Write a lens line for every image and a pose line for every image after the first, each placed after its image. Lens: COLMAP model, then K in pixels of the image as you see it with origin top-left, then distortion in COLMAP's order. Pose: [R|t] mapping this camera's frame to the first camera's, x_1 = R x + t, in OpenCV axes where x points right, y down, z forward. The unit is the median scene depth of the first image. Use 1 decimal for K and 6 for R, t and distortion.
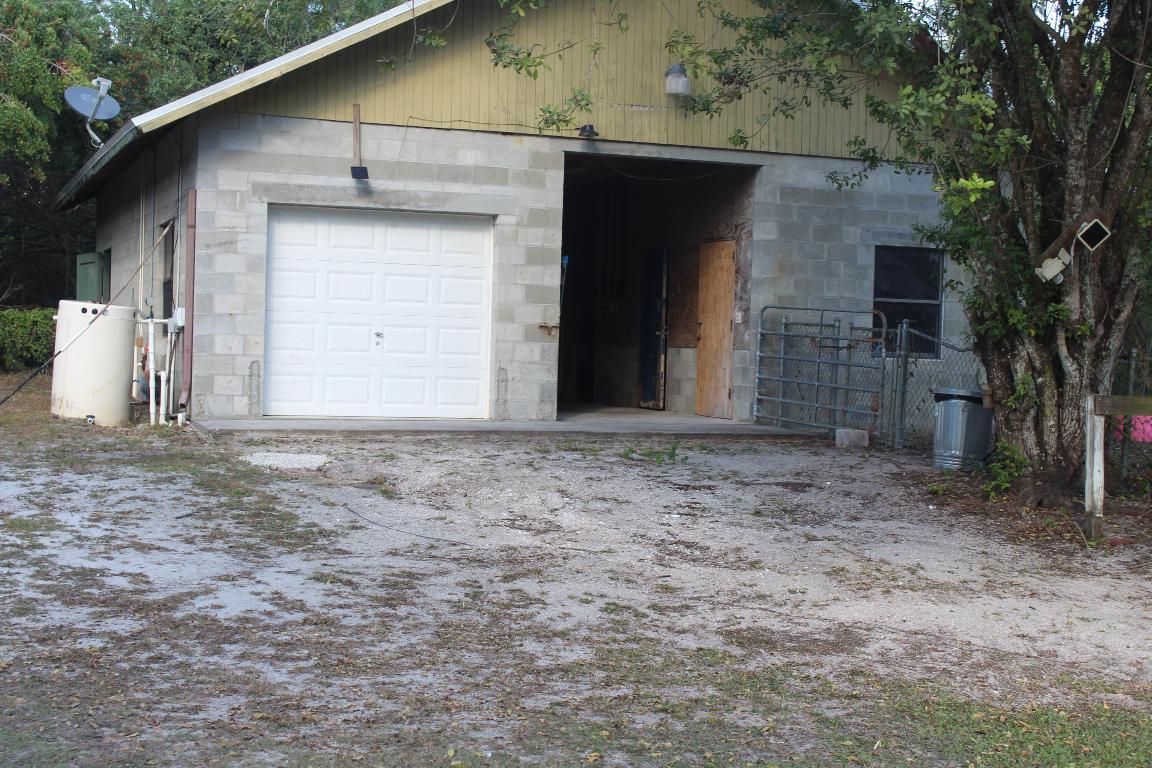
lens RADIAL K [[1775.3, 0, 576.3], [0, 1775.3, 384.0], [0, 0, 1]] dist [-0.012507, 0.000000]
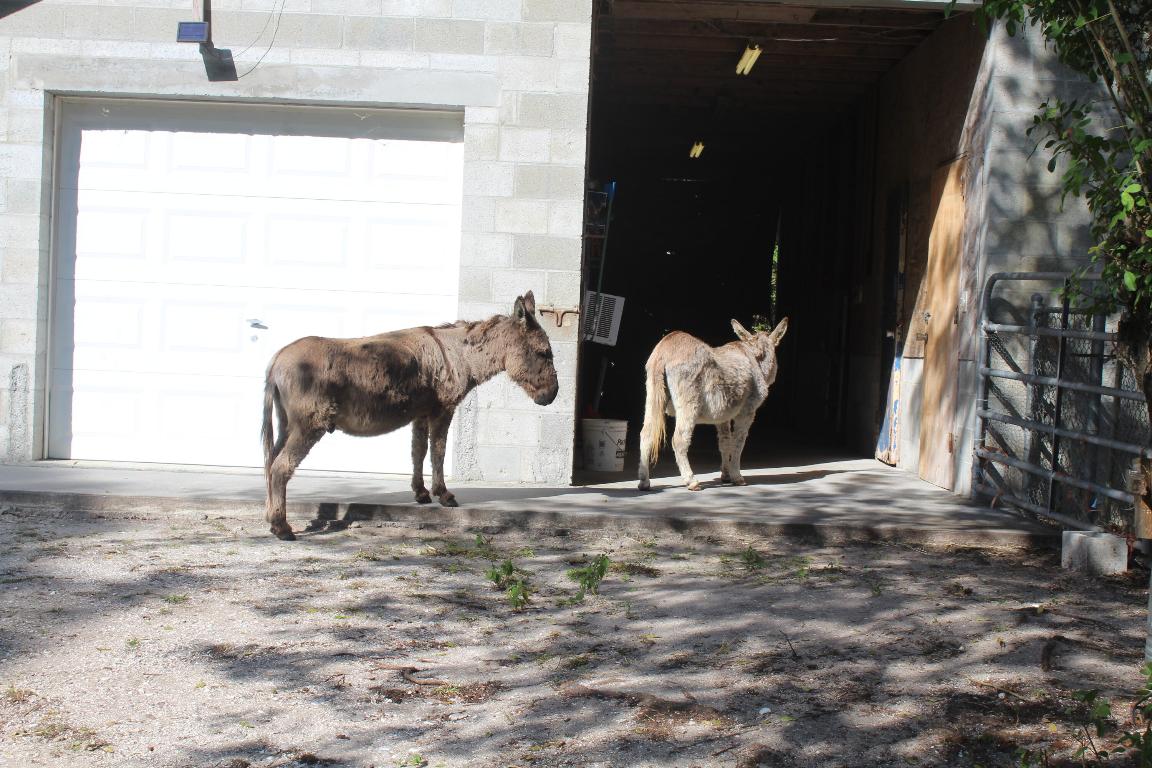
lens RADIAL K [[1775.3, 0, 575.5], [0, 1775.3, 382.5], [0, 0, 1]] dist [-0.012507, 0.000000]
pose [[0.937466, 0.017686, -0.347626, 0.182603], [-0.022789, 0.999684, -0.010597, -0.005110], [0.347329, 0.017856, 0.937573, 0.505053]]
